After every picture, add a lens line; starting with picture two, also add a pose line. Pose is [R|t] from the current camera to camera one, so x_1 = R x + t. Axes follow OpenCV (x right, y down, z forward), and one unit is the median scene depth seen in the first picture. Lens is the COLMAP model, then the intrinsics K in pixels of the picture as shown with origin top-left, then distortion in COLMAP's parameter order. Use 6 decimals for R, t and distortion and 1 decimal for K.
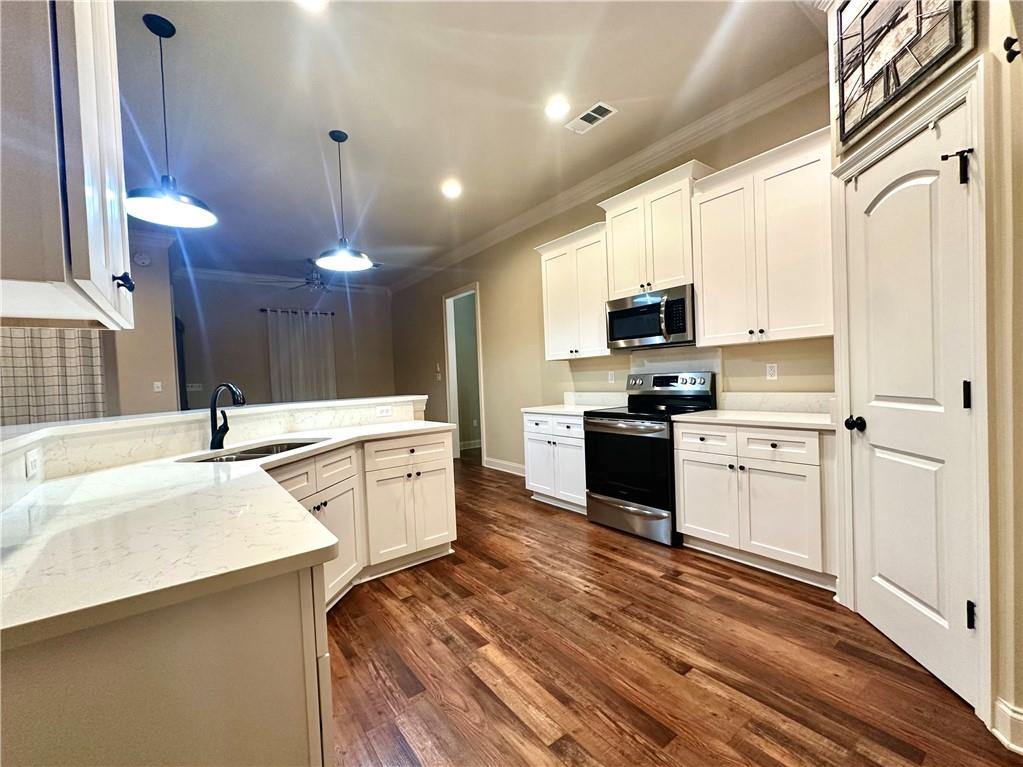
lens RADIAL K [[418.7, 0, 544.6], [0, 418.7, 381.6], [0, 0, 1]] dist [0.000828, -0.000875]
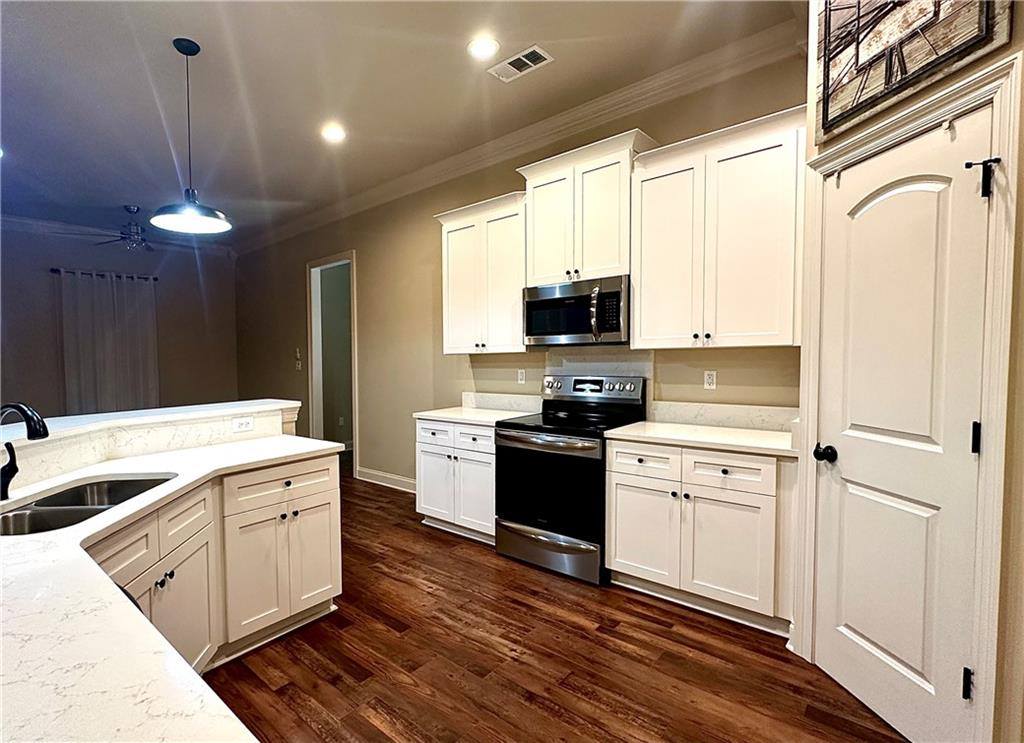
lens RADIAL K [[474.1, 0, 473.6], [0, 474.1, 364.1], [0, 0, 1]] dist [-0.001296, -0.000535]
pose [[0.987992, 0.025914, 0.152319, -0.127669], [-0.028092, 0.999531, 0.012162, -0.070387], [-0.151932, -0.016295, 0.988257, 0.119926]]
